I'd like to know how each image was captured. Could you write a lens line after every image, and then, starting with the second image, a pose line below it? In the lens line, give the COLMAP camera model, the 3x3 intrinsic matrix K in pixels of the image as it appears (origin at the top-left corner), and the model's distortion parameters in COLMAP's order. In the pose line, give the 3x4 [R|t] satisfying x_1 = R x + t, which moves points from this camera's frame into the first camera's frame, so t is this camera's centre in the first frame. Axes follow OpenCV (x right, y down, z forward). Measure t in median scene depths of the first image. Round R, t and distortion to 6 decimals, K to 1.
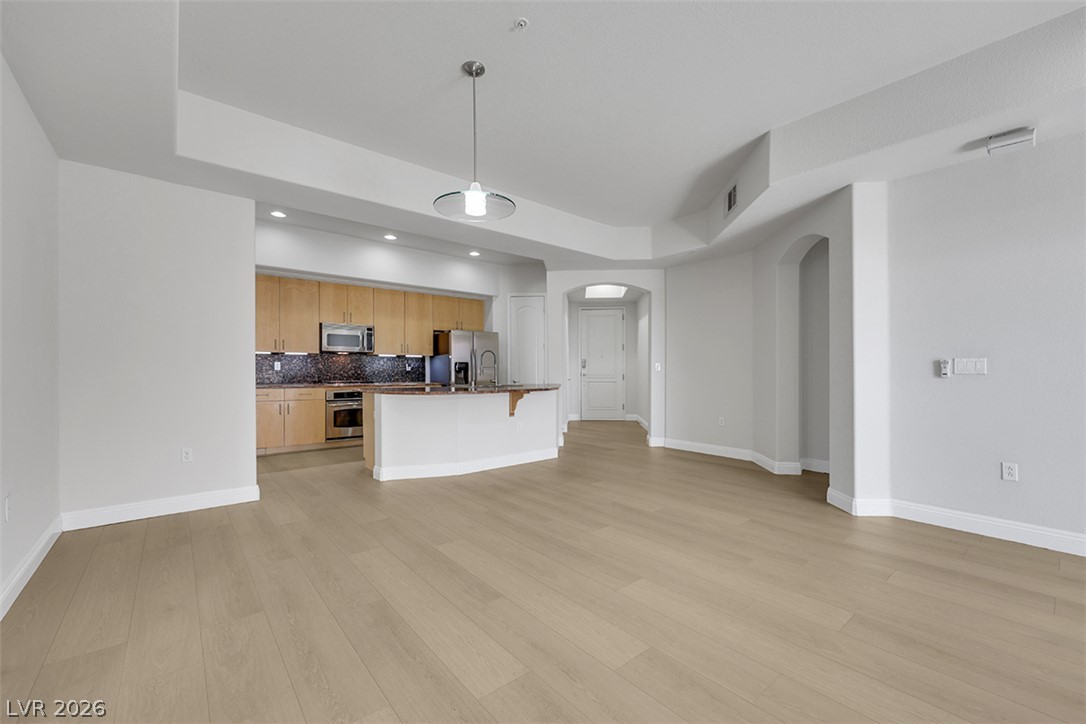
lens RADIAL K [[441.0, 0, 543.0], [0, 441.0, 362.0], [0, 0, 1]] dist [-0.001620, -0.000148]
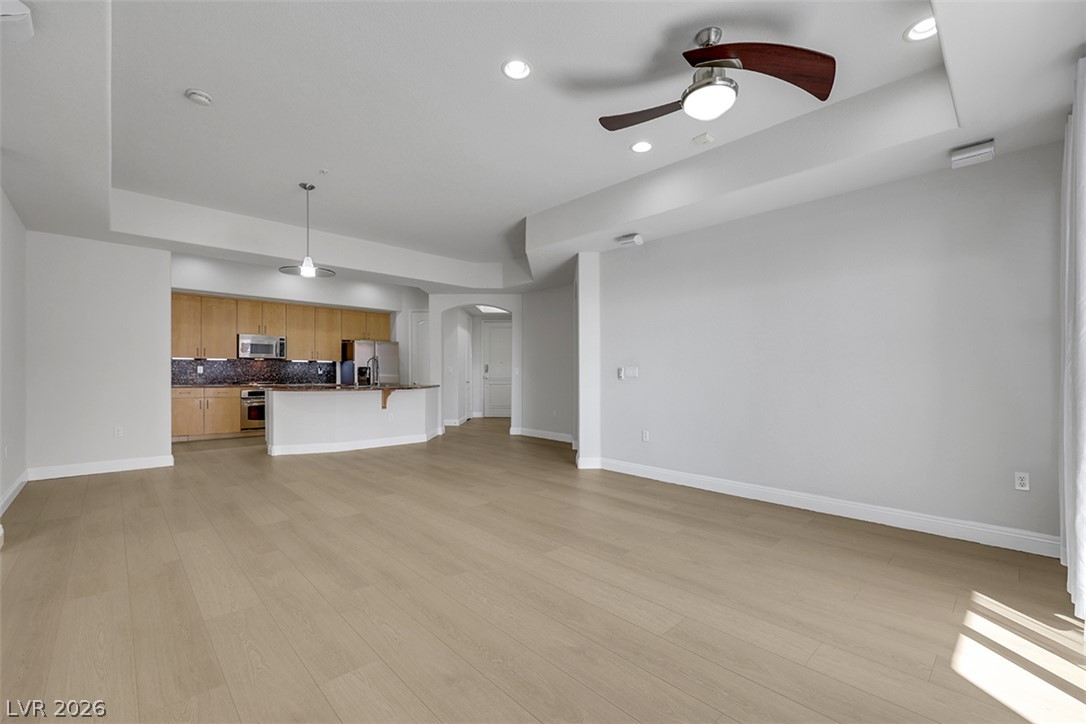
lens RADIAL K [[454.4, 0, 545.9], [0, 454.4, 366.6], [0, 0, 1]] dist [0.001449, 0.000157]
pose [[0.997786, 0.004534, 0.066355, 0.262704], [-0.004653, 0.999988, 0.001635, -0.005699], [-0.066347, -0.001940, 0.997795, -0.310922]]
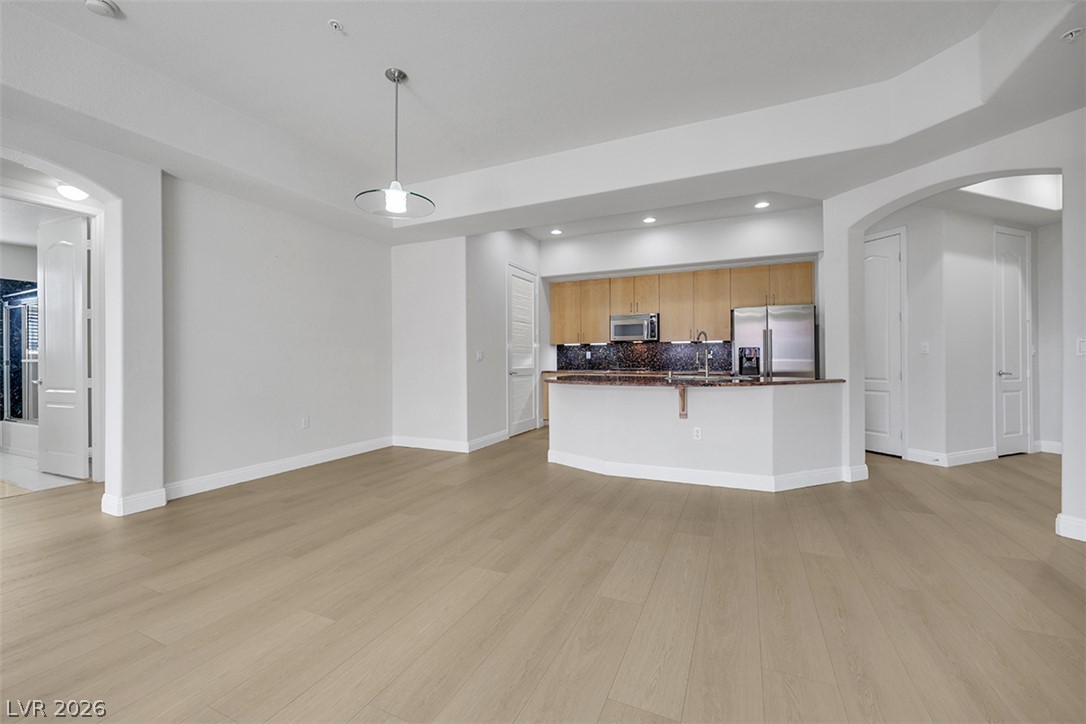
lens RADIAL K [[434.1, 0, 546.5], [0, 434.1, 360.3], [0, 0, 1]] dist [0.000669, 0.000121]
pose [[0.433102, 0.000347, -0.901345, 0.415214], [0.022638, 0.999680, 0.011262, 0.007584], [0.901061, -0.025283, 0.432955, 0.383377]]
